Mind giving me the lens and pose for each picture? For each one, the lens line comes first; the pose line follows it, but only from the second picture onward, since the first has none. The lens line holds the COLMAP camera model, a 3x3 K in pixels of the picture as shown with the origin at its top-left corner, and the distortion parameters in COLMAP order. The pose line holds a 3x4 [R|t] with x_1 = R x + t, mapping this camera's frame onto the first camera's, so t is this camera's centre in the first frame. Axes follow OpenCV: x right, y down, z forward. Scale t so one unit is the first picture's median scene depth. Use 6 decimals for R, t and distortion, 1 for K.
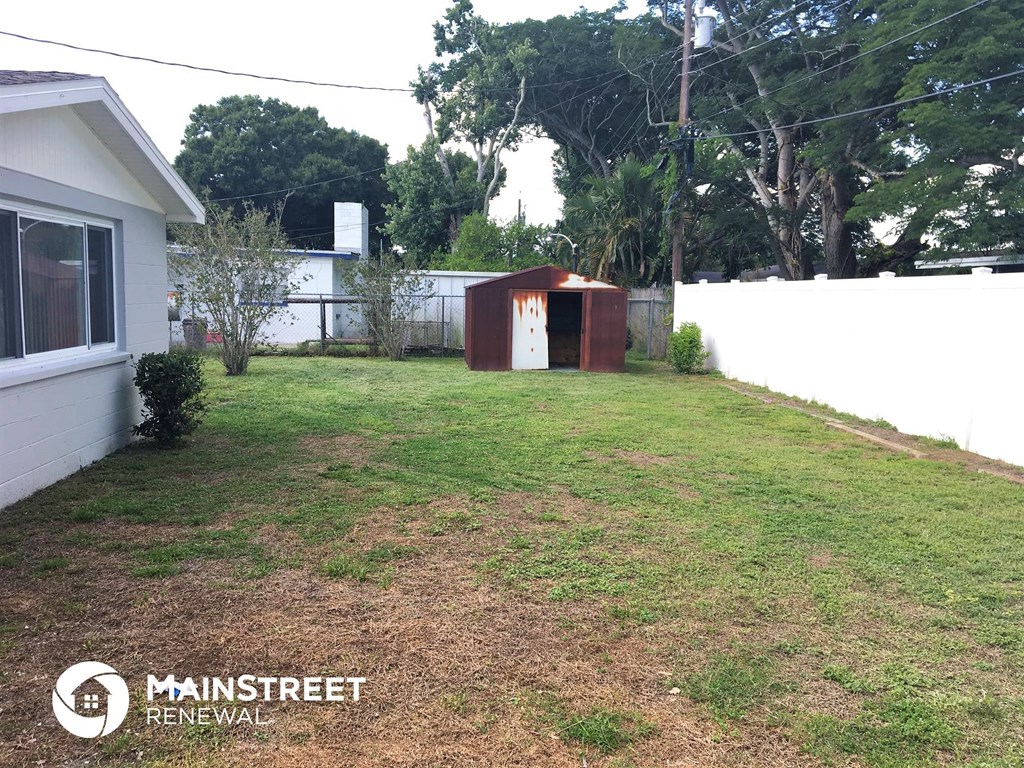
lens RADIAL K [[807.6, 0, 512.0], [0, 807.6, 384.0], [0, 0, 1]] dist [0.003680, 0.002234]
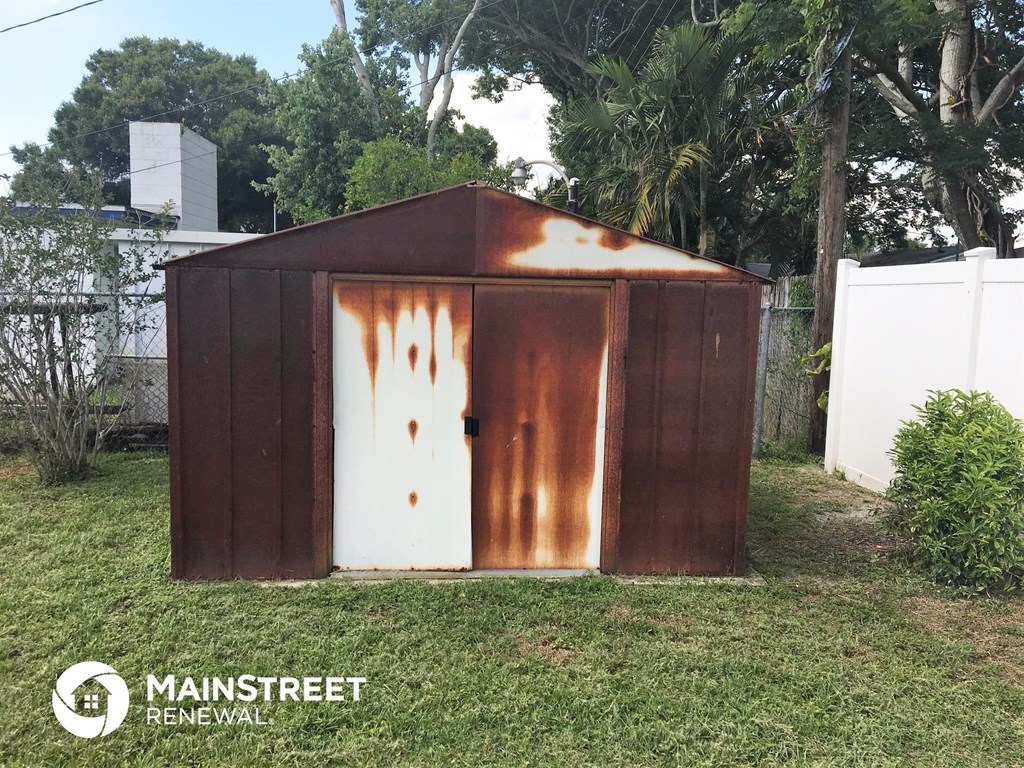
lens RADIAL K [[837.0, 0, 512.0], [0, 837.0, 384.0], [0, 0, 1]] dist [-0.006050, -0.008478]
pose [[0.999999, 0.001395, -0.000858, 0.030010], [-0.001395, 0.999999, 0.000313, -0.041528], [0.000859, -0.000312, 1.000000, 0.365430]]
